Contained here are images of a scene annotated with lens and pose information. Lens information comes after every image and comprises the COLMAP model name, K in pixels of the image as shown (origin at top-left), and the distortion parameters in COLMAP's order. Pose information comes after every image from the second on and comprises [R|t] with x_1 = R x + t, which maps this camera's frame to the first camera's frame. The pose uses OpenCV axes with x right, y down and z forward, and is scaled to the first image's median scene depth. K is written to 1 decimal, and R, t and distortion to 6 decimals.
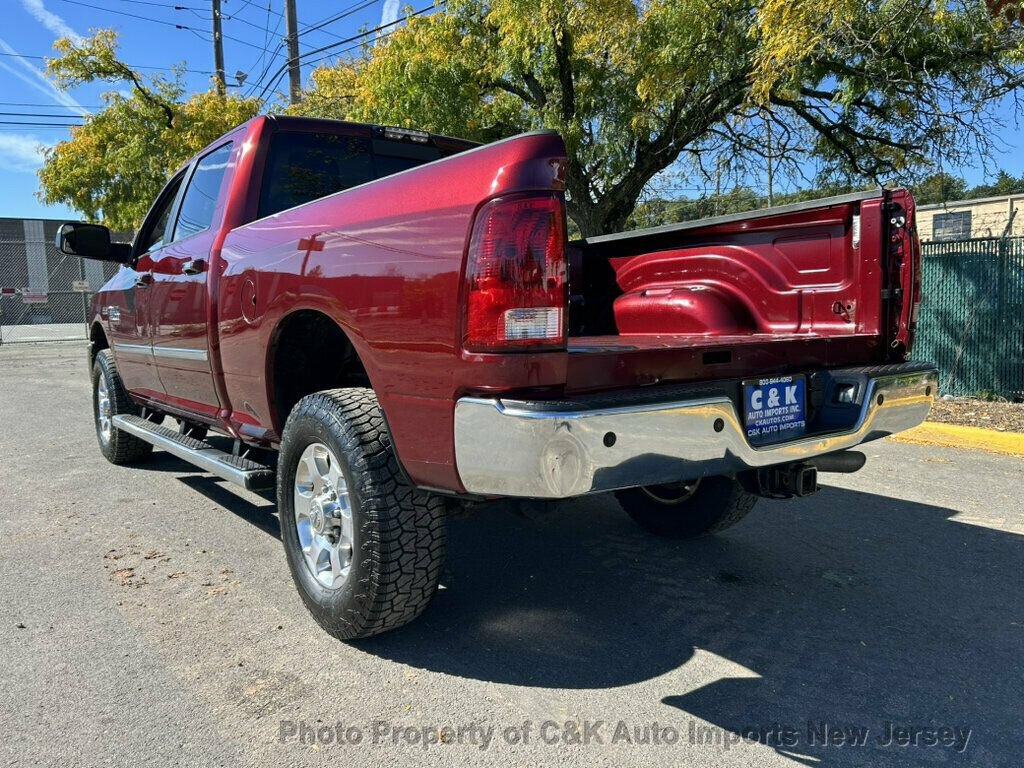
lens RADIAL K [[771.5, 0, 516.1], [0, 771.5, 386.4], [0, 0, 1]] dist [0.052951, -0.057883]
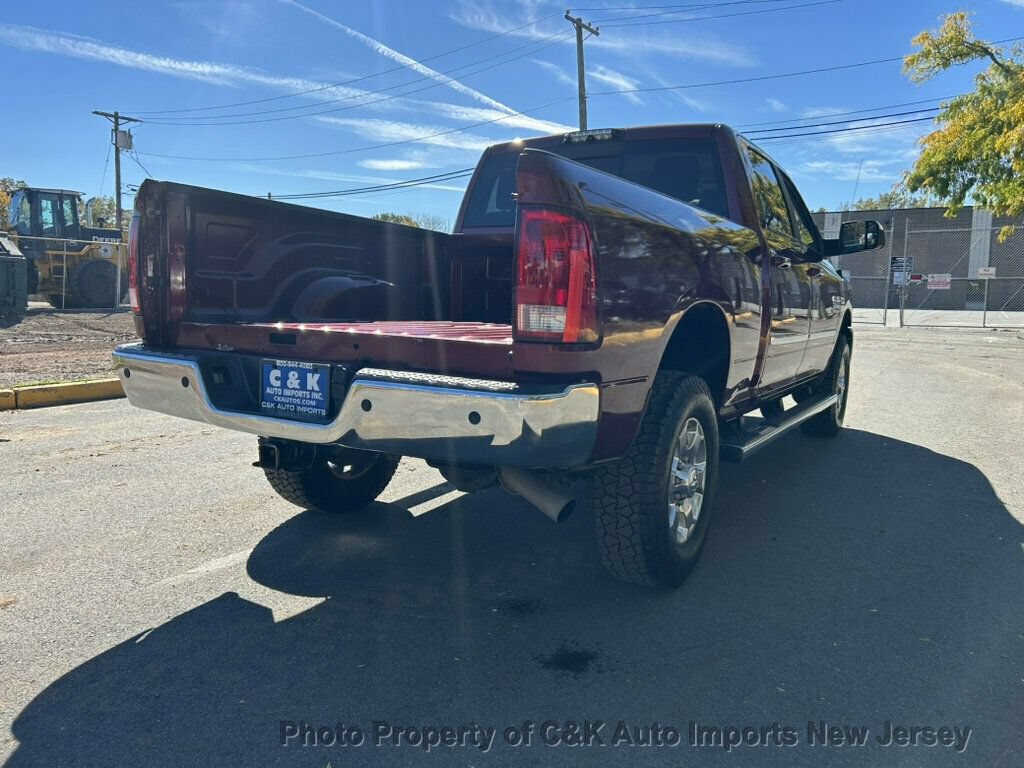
lens RADIAL K [[771.5, 0, 508.1], [0, 771.5, 381.3], [0, 0, 1]] dist [0.052951, -0.057883]
pose [[0.366458, 0.131162, -0.921143, 1.150068], [-0.120689, 0.988351, 0.092718, -0.096370], [0.922574, 0.077194, 0.378019, 0.684847]]
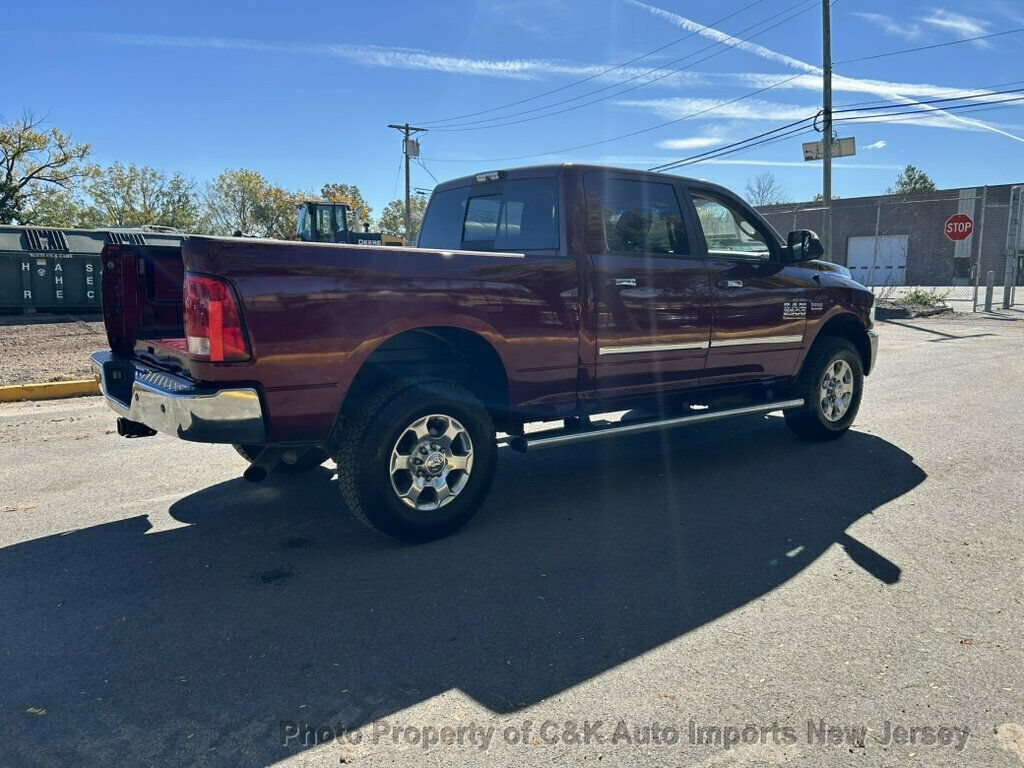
lens RADIAL K [[771.5, 0, 513.3], [0, 771.5, 388.9], [0, 0, 1]] dist [0.052951, -0.057883]
pose [[0.011551, 0.166555, -0.985965, 1.602852], [-0.102820, 0.981001, 0.164512, -0.258778], [0.994633, 0.099477, 0.028456, 1.396439]]
